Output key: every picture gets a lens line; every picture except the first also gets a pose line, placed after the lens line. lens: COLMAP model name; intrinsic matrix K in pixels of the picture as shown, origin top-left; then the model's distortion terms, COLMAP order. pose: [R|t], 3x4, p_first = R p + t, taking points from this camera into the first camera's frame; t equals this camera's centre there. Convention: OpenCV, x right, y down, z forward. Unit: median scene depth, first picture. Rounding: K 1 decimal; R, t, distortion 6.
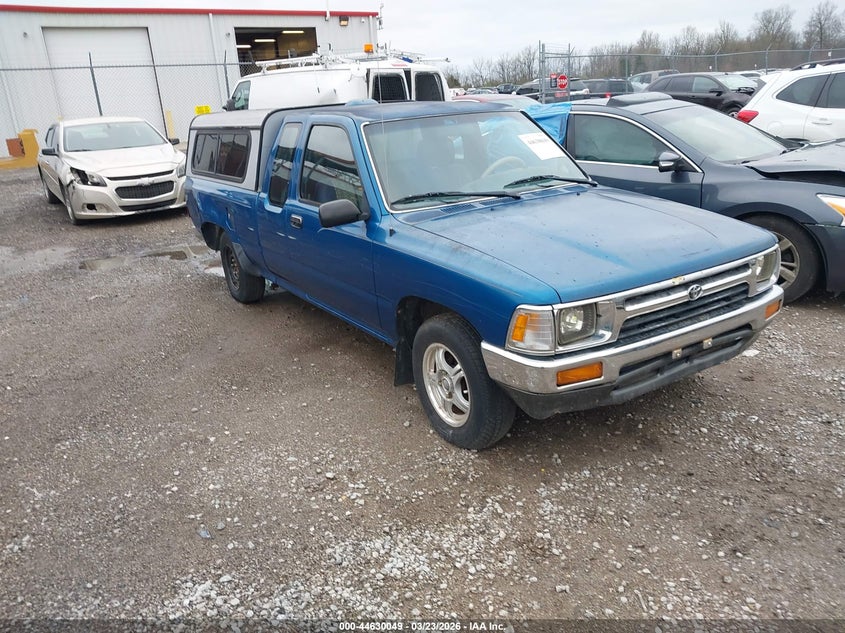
lens RADIAL K [[662.4, 0, 416.2], [0, 662.4, 318.6], [0, 0, 1]] dist [0.009546, 0.000655]
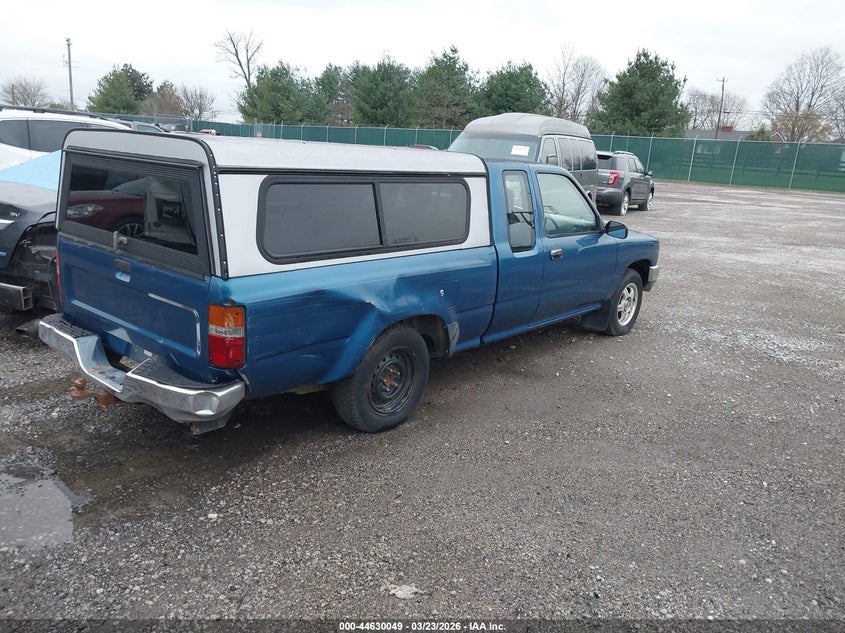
lens RADIAL K [[662.4, 0, 416.2], [0, 662.4, 318.6], [0, 0, 1]] dist [0.009546, 0.000655]
pose [[-0.281712, -0.209891, 0.936261, -1.108529], [0.259503, 0.922748, 0.284945, -0.395909], [-0.923740, 0.323235, -0.205482, 1.363725]]
